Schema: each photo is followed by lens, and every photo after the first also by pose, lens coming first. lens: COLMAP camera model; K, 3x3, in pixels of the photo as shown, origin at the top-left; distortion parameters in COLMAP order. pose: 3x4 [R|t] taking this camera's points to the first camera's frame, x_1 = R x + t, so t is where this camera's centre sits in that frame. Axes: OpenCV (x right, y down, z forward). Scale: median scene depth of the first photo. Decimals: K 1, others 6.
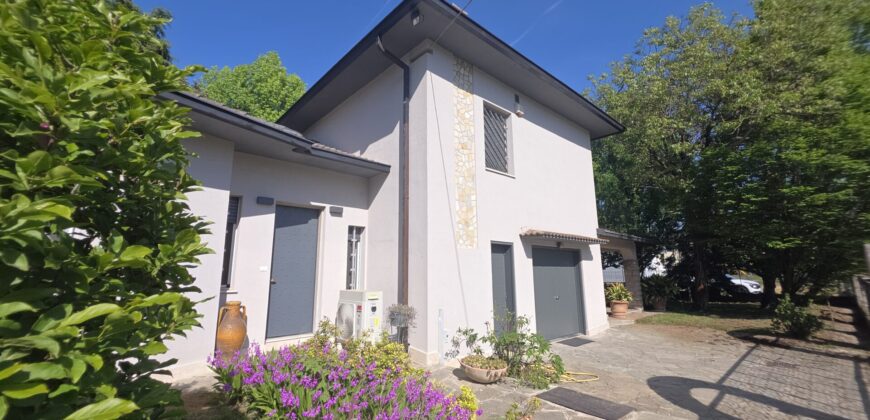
lens RADIAL K [[346.3, 0, 429.6], [0, 346.3, 208.0], [0, 0, 1]] dist [0.001998, 0.000508]
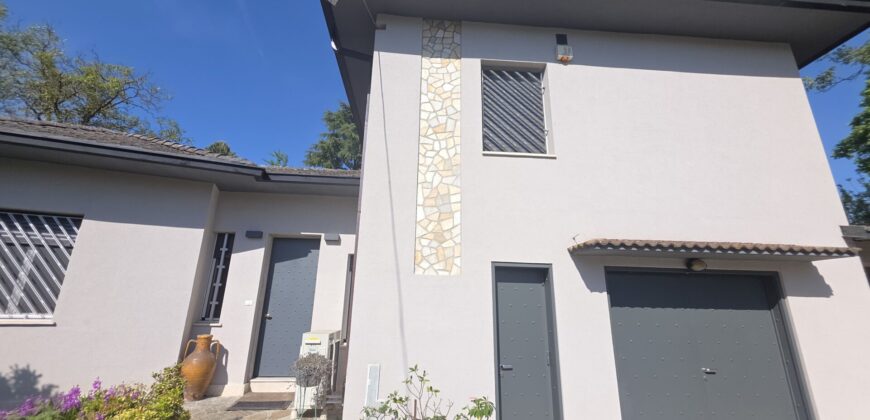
lens RADIAL K [[346.3, 0, 429.6], [0, 346.3, 208.0], [0, 0, 1]] dist [0.001998, 0.000508]
pose [[0.794639, -0.151932, -0.587763, 0.455418], [0.087586, 0.986740, -0.136650, 0.071829], [0.600731, 0.057108, 0.797409, 0.414407]]
